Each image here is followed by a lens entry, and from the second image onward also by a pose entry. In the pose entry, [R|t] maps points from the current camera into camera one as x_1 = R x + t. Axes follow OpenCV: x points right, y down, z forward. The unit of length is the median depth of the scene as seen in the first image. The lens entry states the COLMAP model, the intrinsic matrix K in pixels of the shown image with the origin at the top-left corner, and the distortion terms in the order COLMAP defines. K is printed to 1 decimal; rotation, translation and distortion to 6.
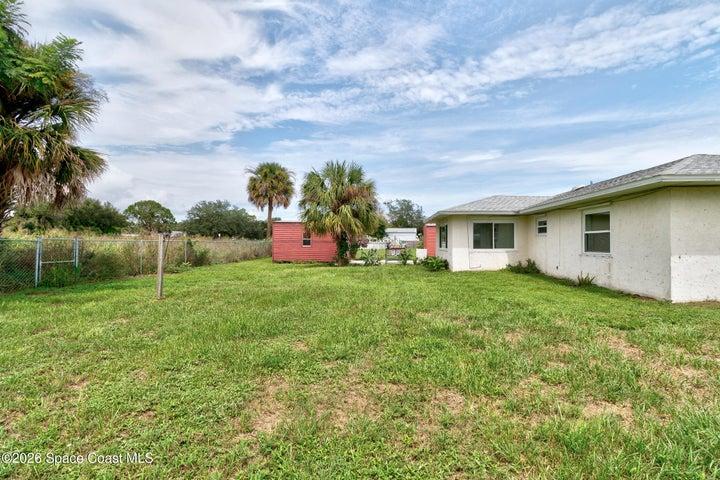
lens RADIAL K [[341.2, 0, 364.7], [0, 341.2, 236.8], [0, 0, 1]] dist [0.001455, -0.000685]
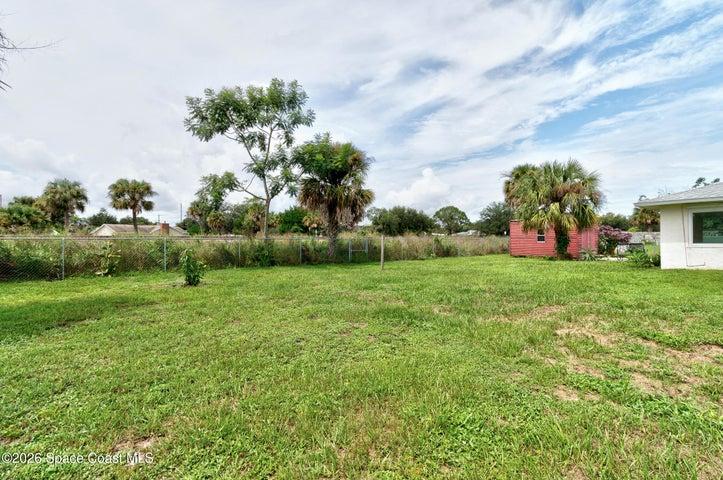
lens RADIAL K [[331.0, 0, 362.5], [0, 331.0, 238.4], [0, 0, 1]] dist [0.001268, 0.000596]
pose [[0.656115, -0.014710, -0.754517, 0.234222], [0.024534, 0.999697, 0.001844, 0.000983], [0.754262, -0.019722, 0.656277, -0.090323]]
